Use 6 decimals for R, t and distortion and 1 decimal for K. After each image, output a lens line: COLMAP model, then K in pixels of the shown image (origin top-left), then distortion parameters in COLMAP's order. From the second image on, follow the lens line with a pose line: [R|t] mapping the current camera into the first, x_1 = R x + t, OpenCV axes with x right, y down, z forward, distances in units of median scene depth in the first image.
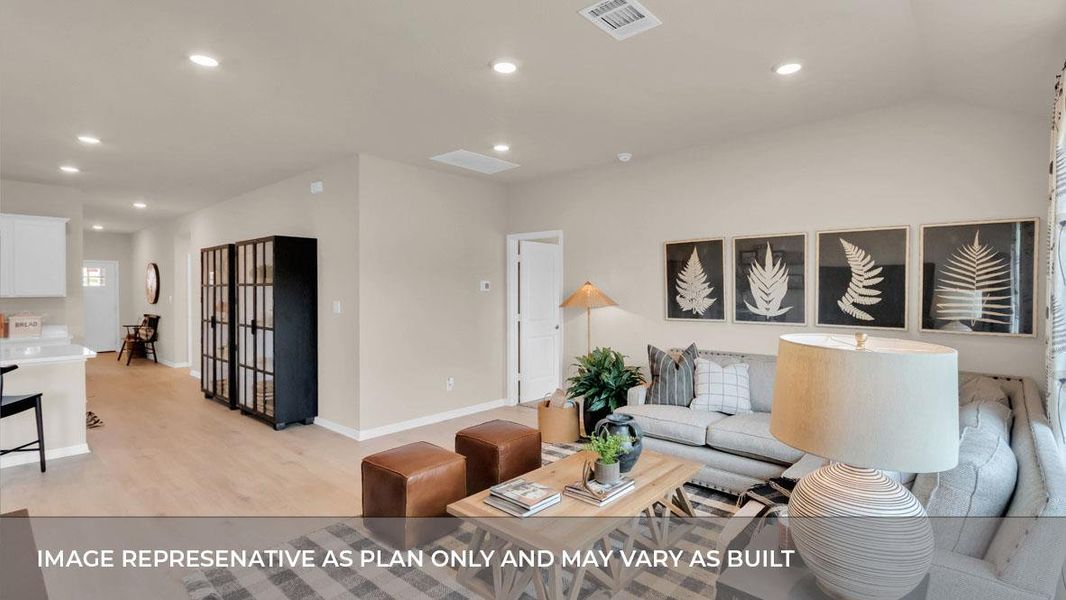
lens RADIAL K [[502.5, 0, 538.5], [0, 502.5, 293.0], [0, 0, 1]] dist [-0.001301, 0.002935]
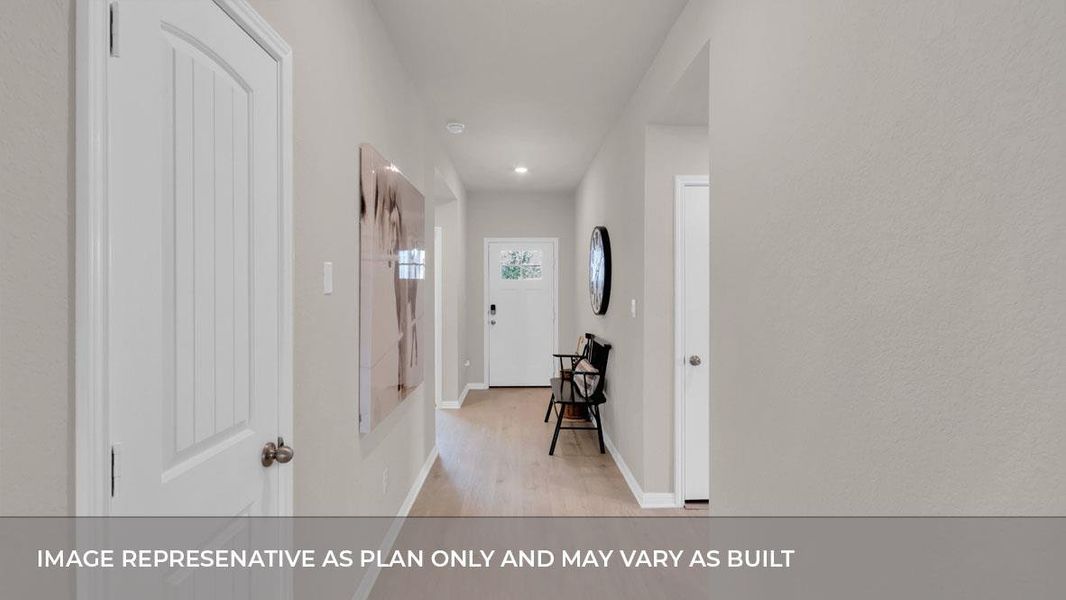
lens RADIAL K [[502.5, 0, 531.2], [0, 502.5, 295.1], [0, 0, 1]] dist [-0.001301, 0.002935]
pose [[0.687041, 0.012607, -0.726509, -0.839495], [-0.008574, 0.999921, 0.009243, -0.000924], [0.726568, -0.000121, 0.687095, 1.127750]]
